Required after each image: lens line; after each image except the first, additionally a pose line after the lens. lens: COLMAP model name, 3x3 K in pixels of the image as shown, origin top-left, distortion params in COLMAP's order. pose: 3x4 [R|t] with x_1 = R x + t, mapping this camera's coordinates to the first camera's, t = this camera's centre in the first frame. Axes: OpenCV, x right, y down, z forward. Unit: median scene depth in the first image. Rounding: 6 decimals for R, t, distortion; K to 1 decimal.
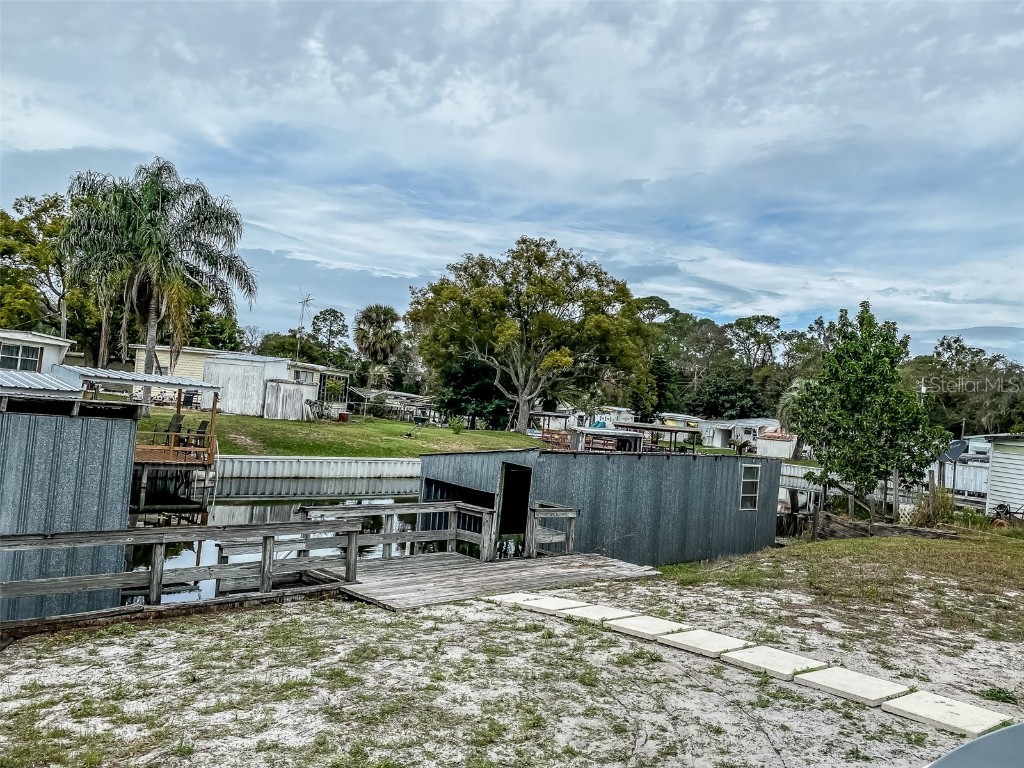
lens RADIAL K [[782.9, 0, 509.1], [0, 782.9, 383.5], [0, 0, 1]] dist [0.022188, -0.015606]
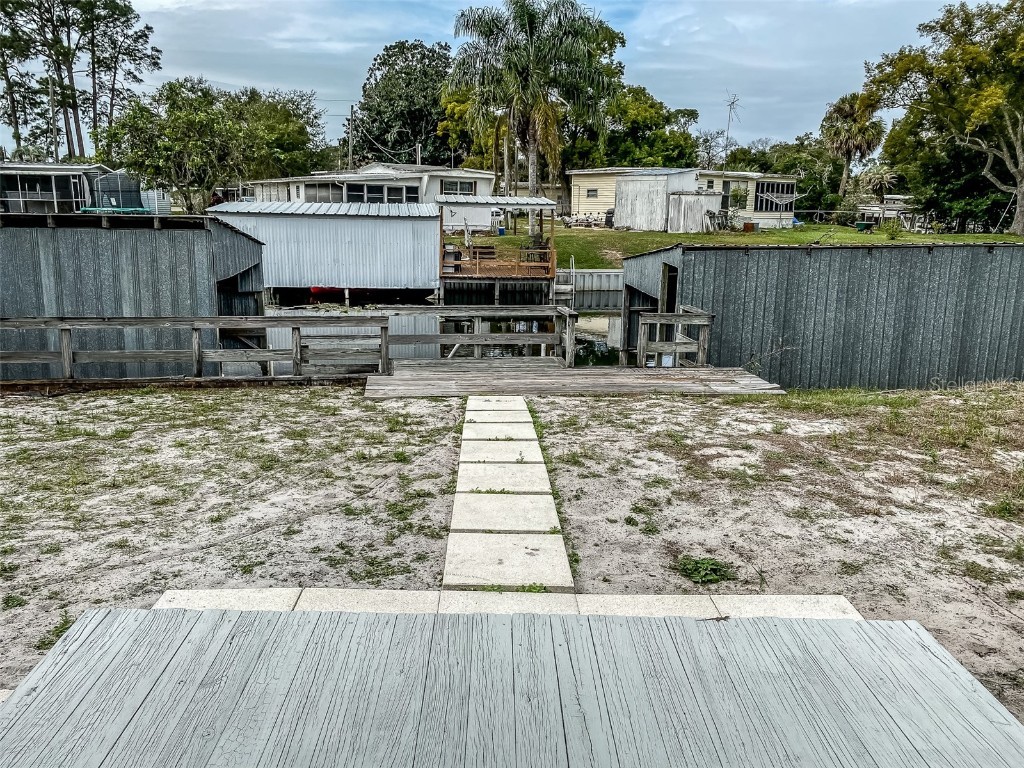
lens RADIAL K [[782.9, 0, 509.7], [0, 782.9, 385.8], [0, 0, 1]] dist [0.022188, -0.015606]
pose [[0.785029, 0.063543, -0.616192, 0.219977], [0.078419, 0.976528, 0.200607, 0.025469], [0.614476, -0.205803, 0.761620, 0.107423]]
